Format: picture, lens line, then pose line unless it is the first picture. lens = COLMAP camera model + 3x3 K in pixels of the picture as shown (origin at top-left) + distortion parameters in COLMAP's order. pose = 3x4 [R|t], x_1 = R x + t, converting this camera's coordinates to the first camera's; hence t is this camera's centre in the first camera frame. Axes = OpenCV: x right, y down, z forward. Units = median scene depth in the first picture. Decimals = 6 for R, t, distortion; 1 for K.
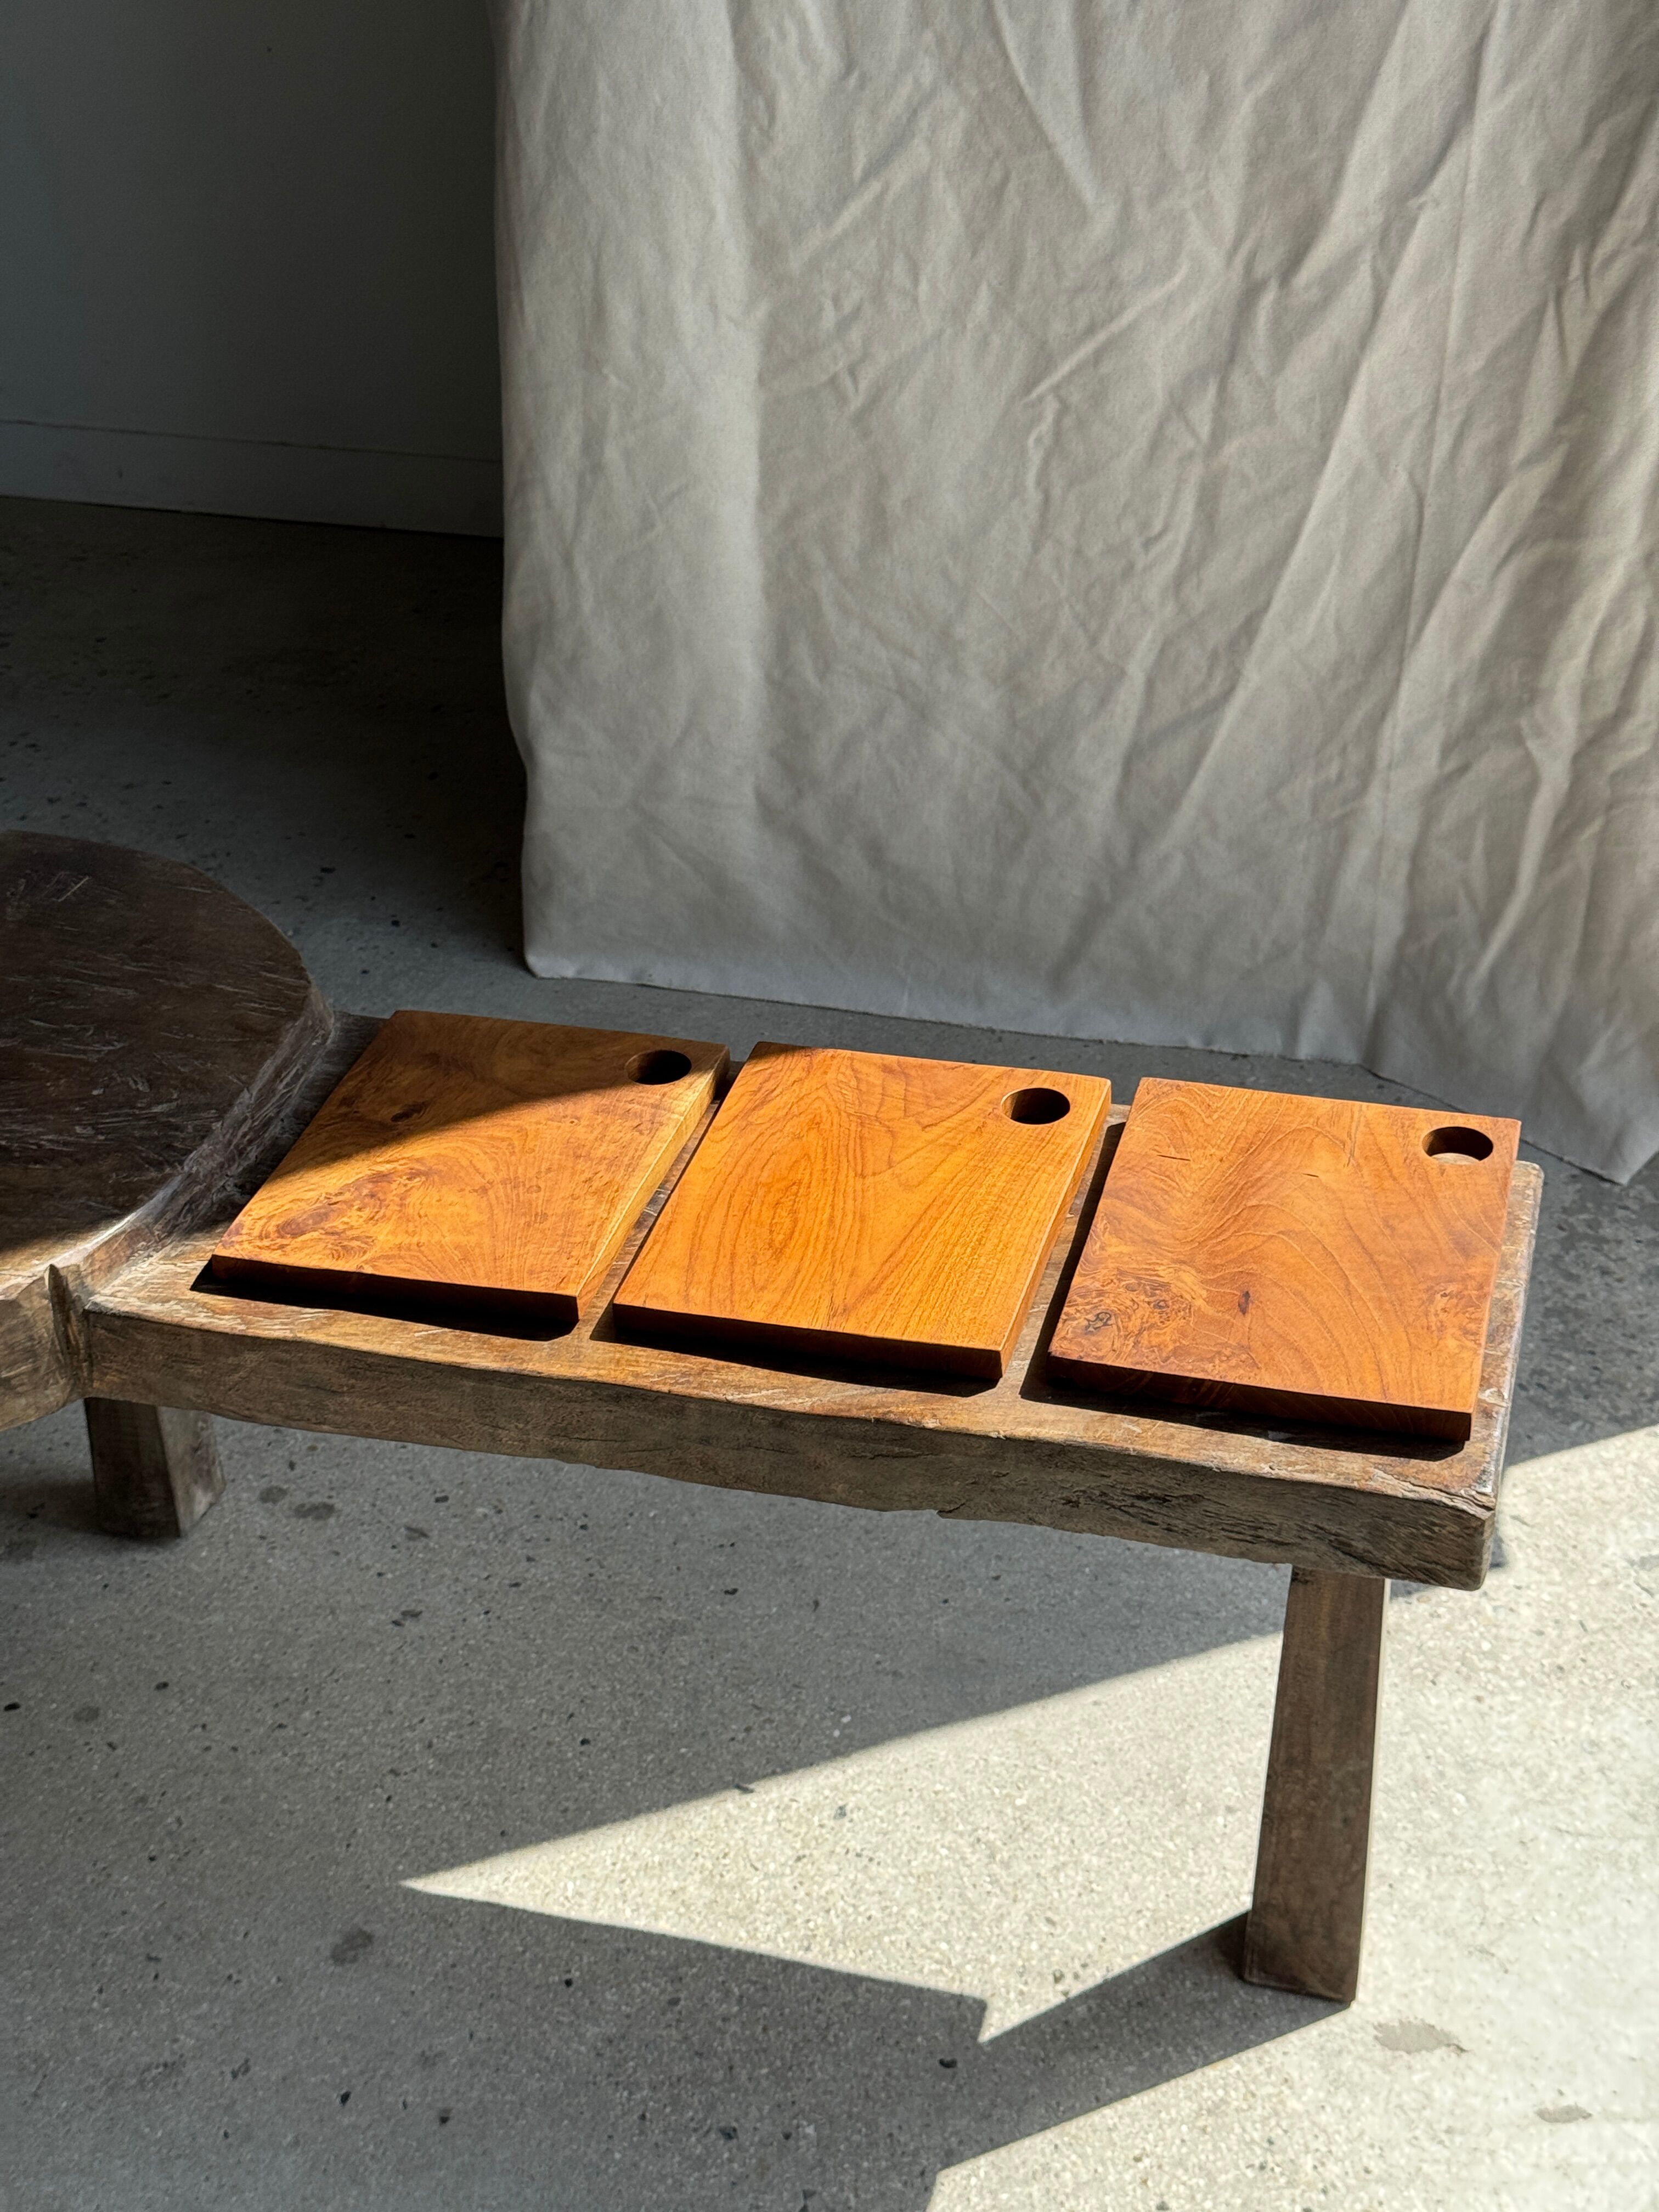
lens RADIAL K [[3094.0, 0, 829.5], [0, 3094.0, 1106.0], [0, 0, 1]] dist [0.173975, -0.375309]
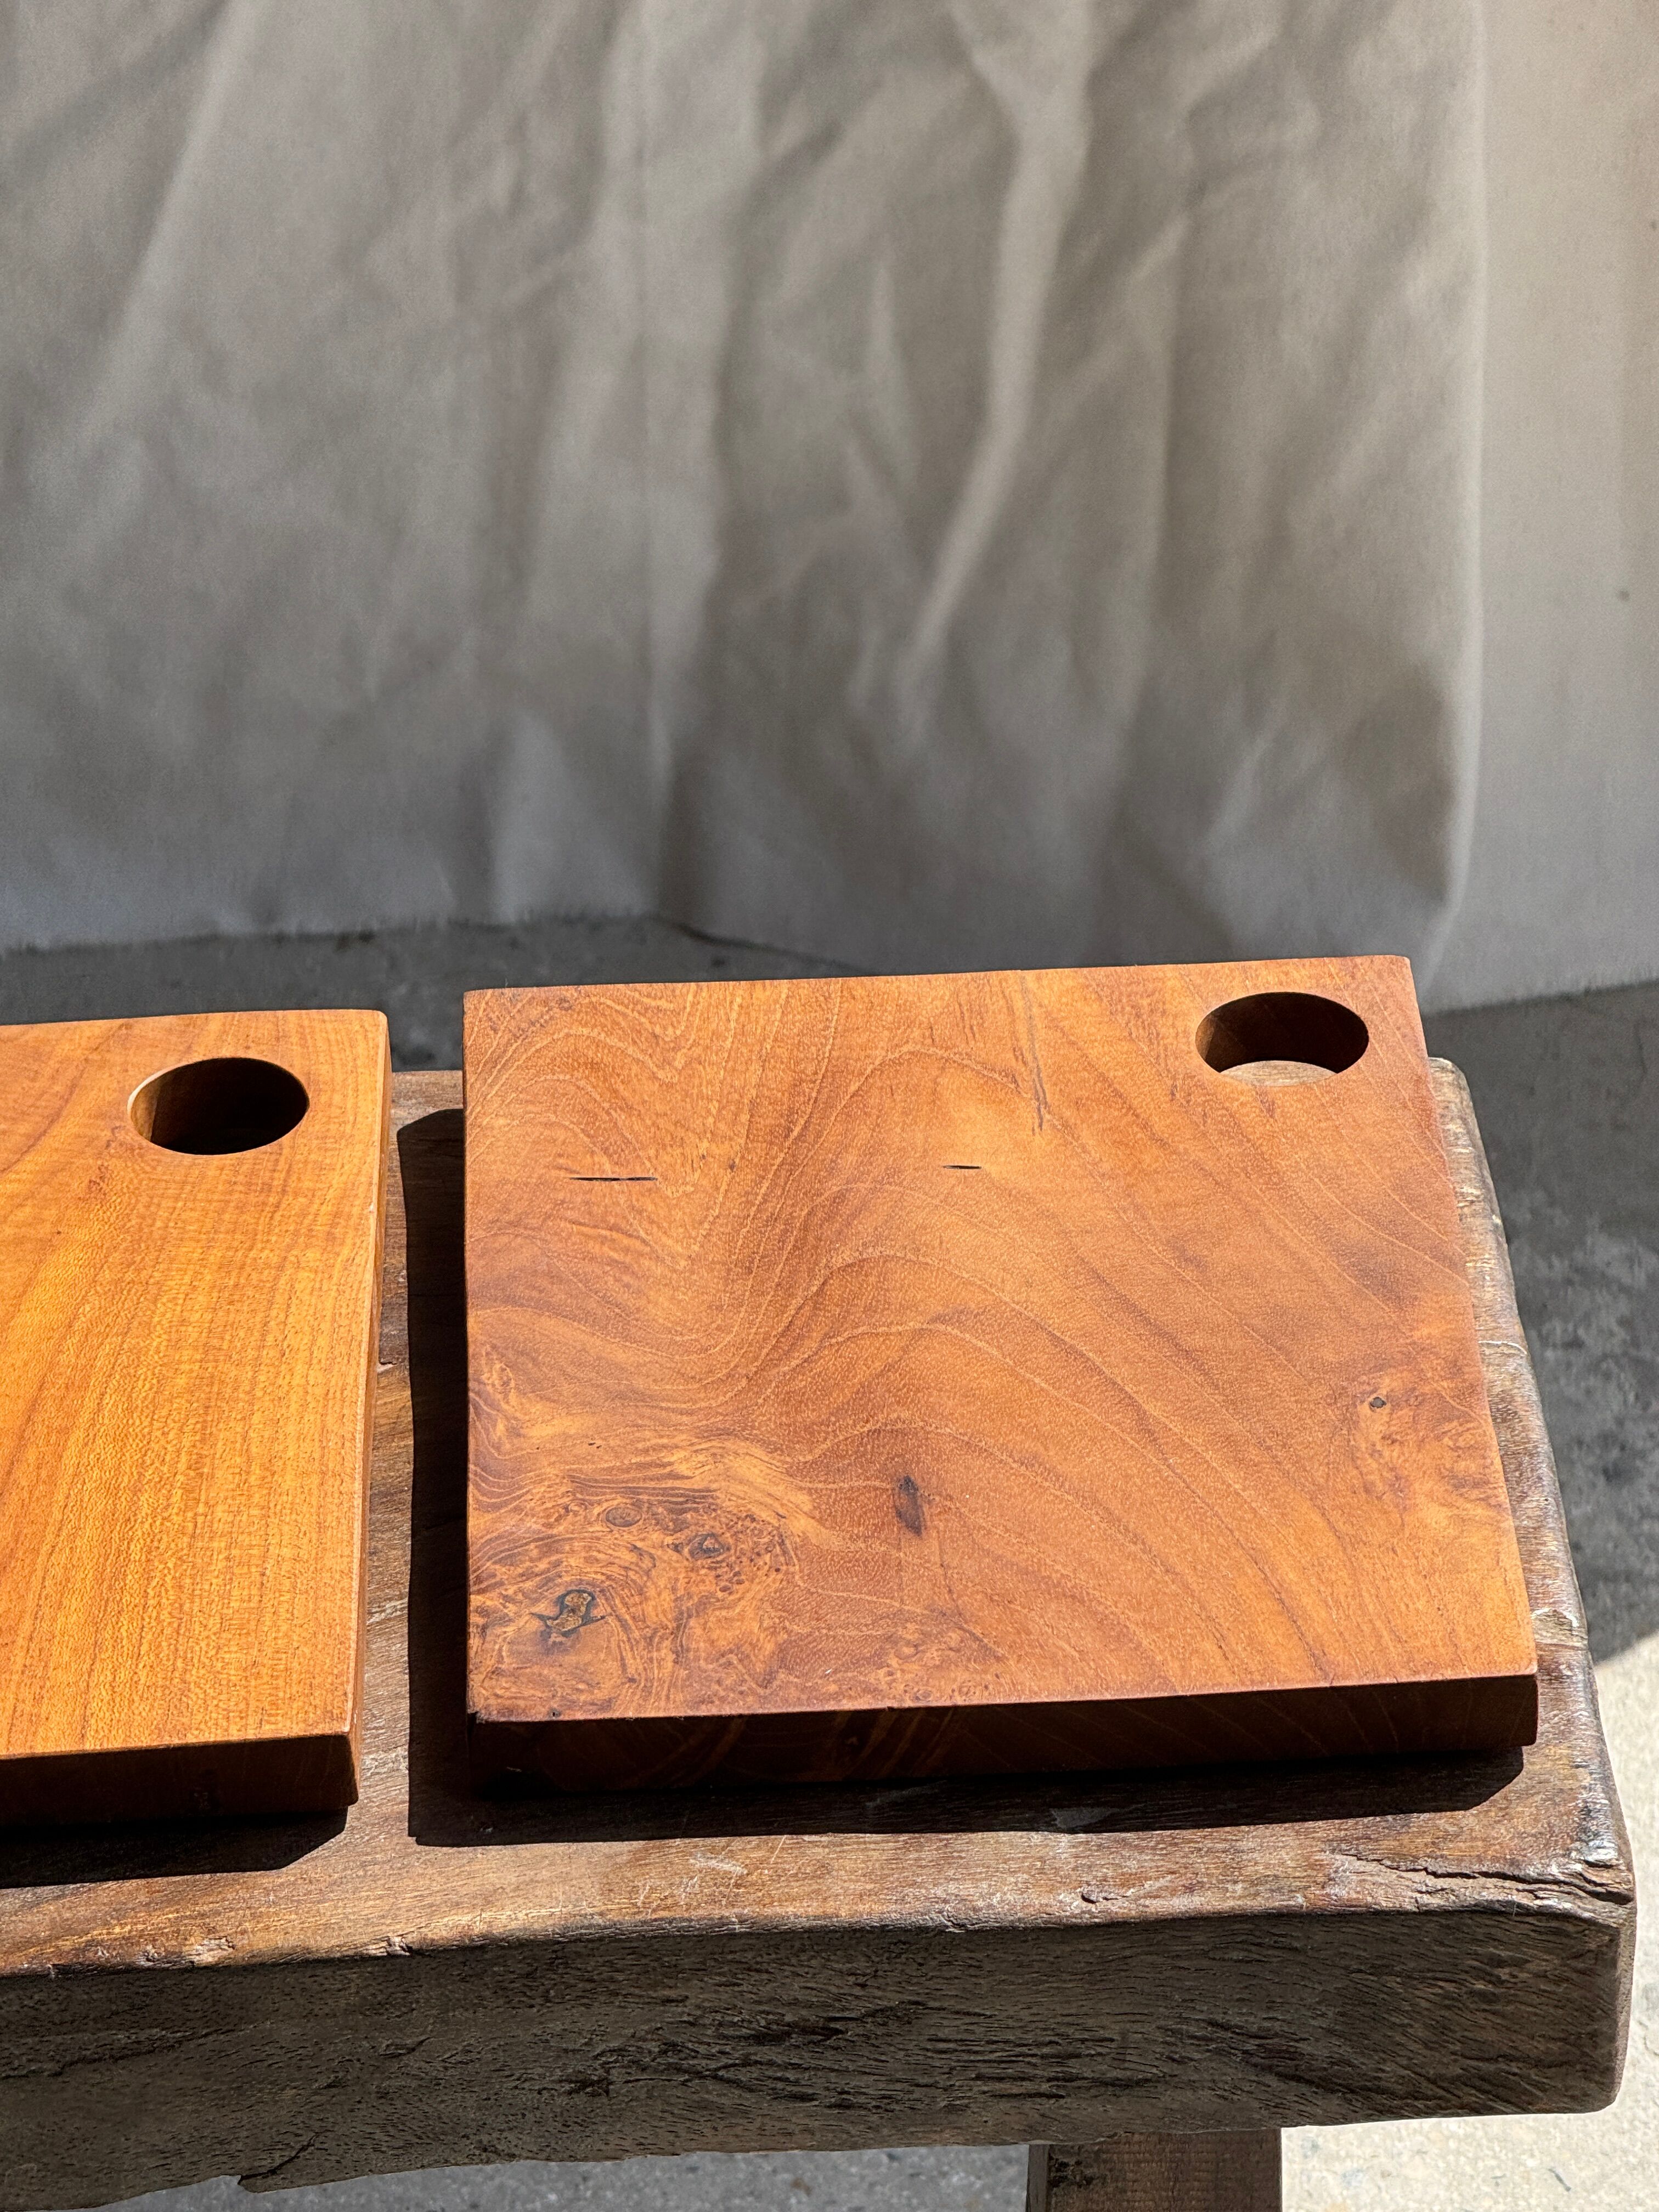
lens RADIAL K [[8033.2, 0, 905.9], [0, 8033.2, 1113.5], [0, 0, 1]] dist [0.176567, 0.736879]
pose [[0.950744, -0.154000, 0.269016, -0.118238], [0.154447, 0.987806, 0.019637, -0.005459], [-0.268760, 0.022879, 0.962935, 0.011943]]
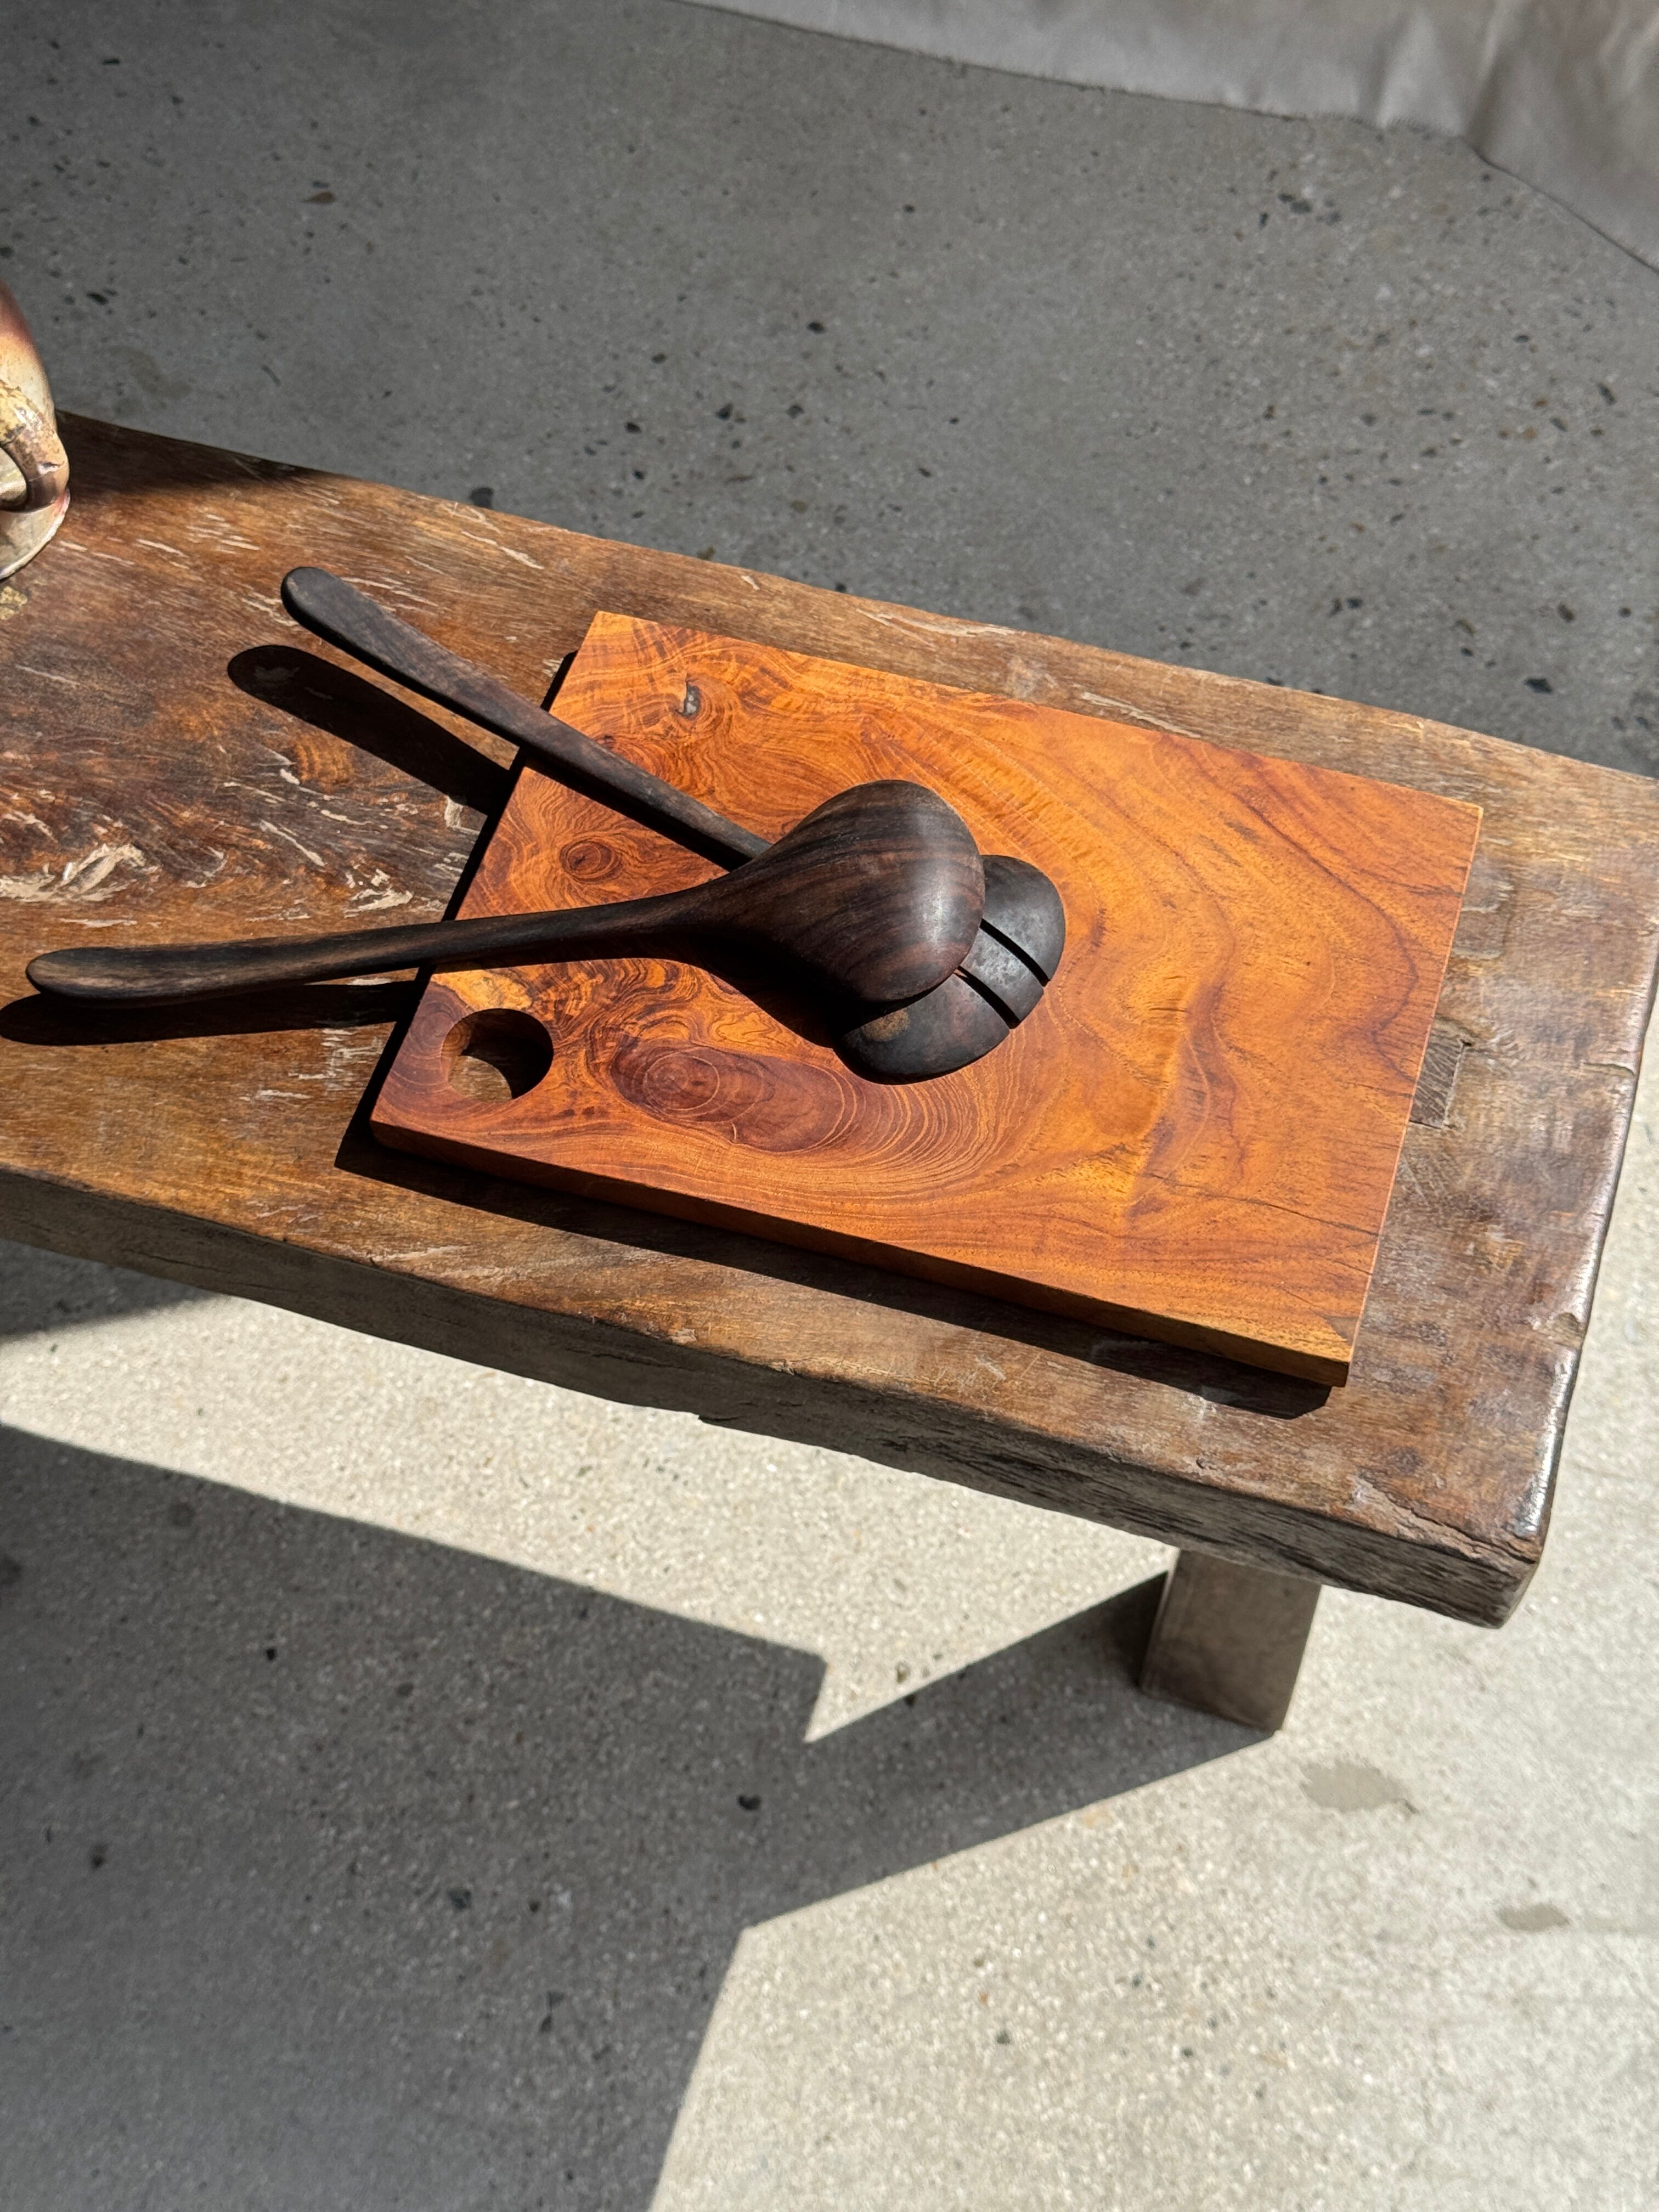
lens RADIAL K [[3110.5, 0, 827.2], [0, 3110.5, 1094.5], [0, 0, 1]] dist [0.172019, -0.317902]
pose [[0.999377, 0.034888, -0.005308, 0.055544], [-0.029114, 0.900121, 0.434666, -0.193475], [0.019942, -0.434241, 0.900576, 0.378217]]
